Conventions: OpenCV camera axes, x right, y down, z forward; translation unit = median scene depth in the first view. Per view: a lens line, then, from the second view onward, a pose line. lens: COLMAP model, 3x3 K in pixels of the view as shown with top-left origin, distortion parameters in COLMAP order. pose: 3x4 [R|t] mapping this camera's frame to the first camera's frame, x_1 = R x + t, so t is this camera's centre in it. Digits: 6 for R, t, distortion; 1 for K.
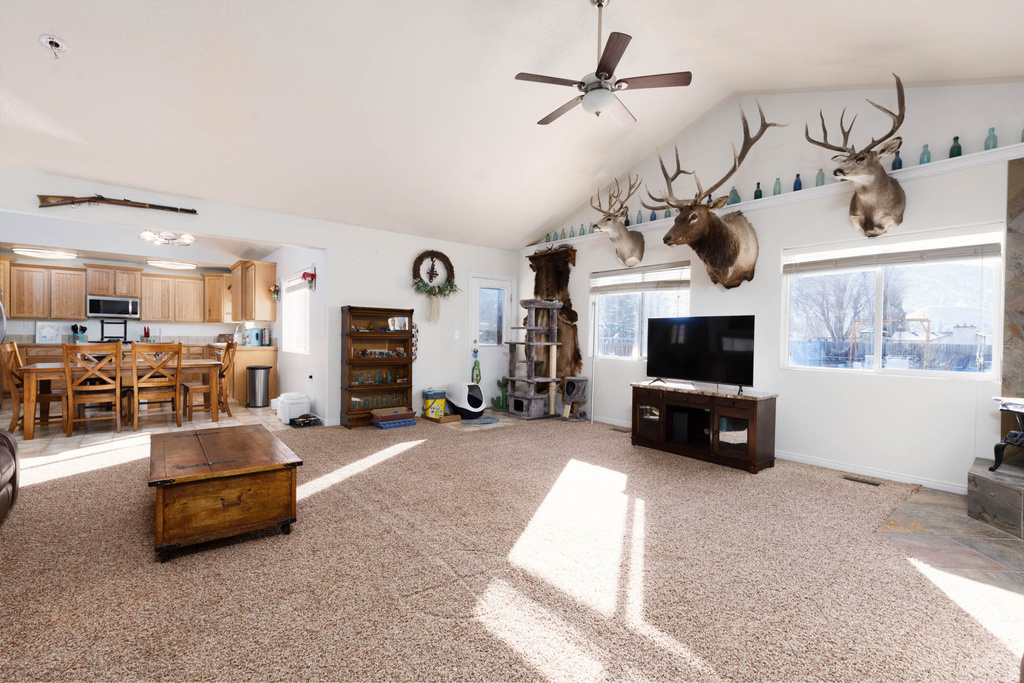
lens RADIAL K [[459.7, 0, 514.1], [0, 459.7, 342.7], [0, 0, 1]] dist [0.009696, -0.002339]
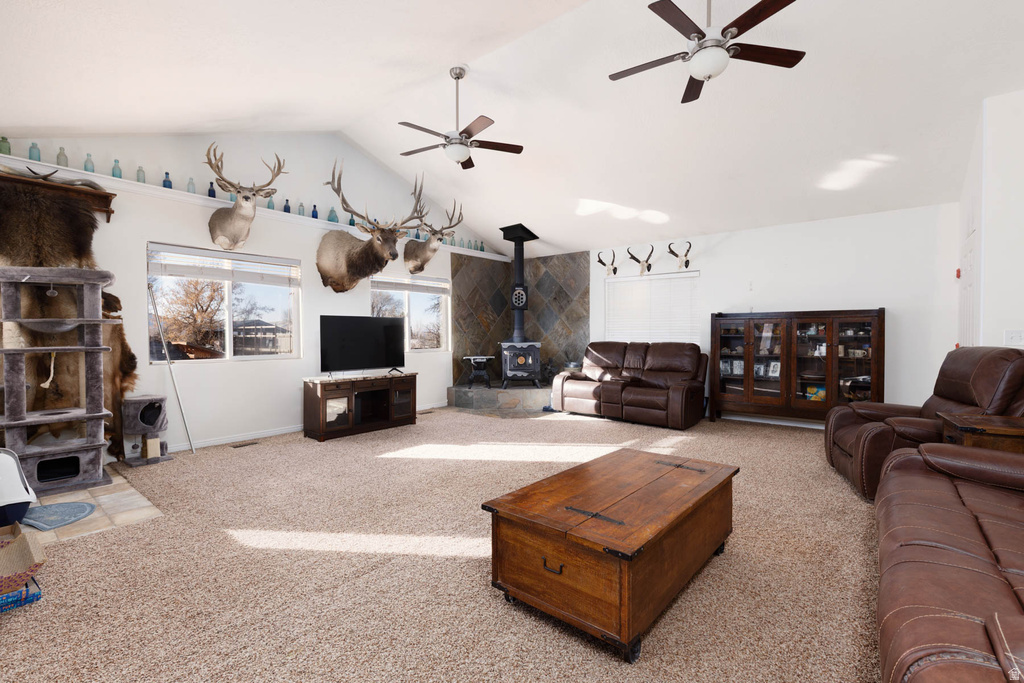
lens RADIAL K [[459.7, 0, 516.1], [0, 459.7, 346.9], [0, 0, 1]] dist [0.009696, -0.002339]
pose [[-0.206391, -0.050385, 0.977171, -0.500569], [0.008045, 0.998552, 0.053186, -0.021957], [-0.978436, 0.018839, -0.205687, 0.489086]]
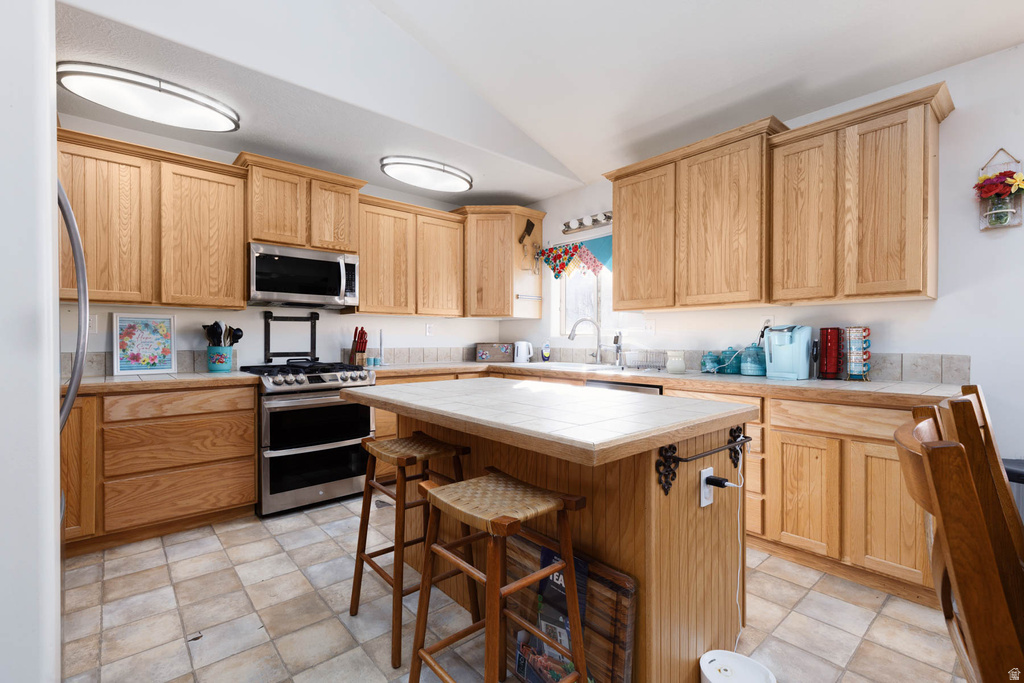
lens RADIAL K [[459.7, 0, 512.8], [0, 459.7, 339.8], [0, 0, 1]] dist [0.009696, -0.002339]
pose [[0.999400, -0.011703, 0.032591, -0.776266], [0.012101, 0.999854, -0.012050, -0.019390], [-0.032445, 0.012437, 0.999396, 0.671801]]
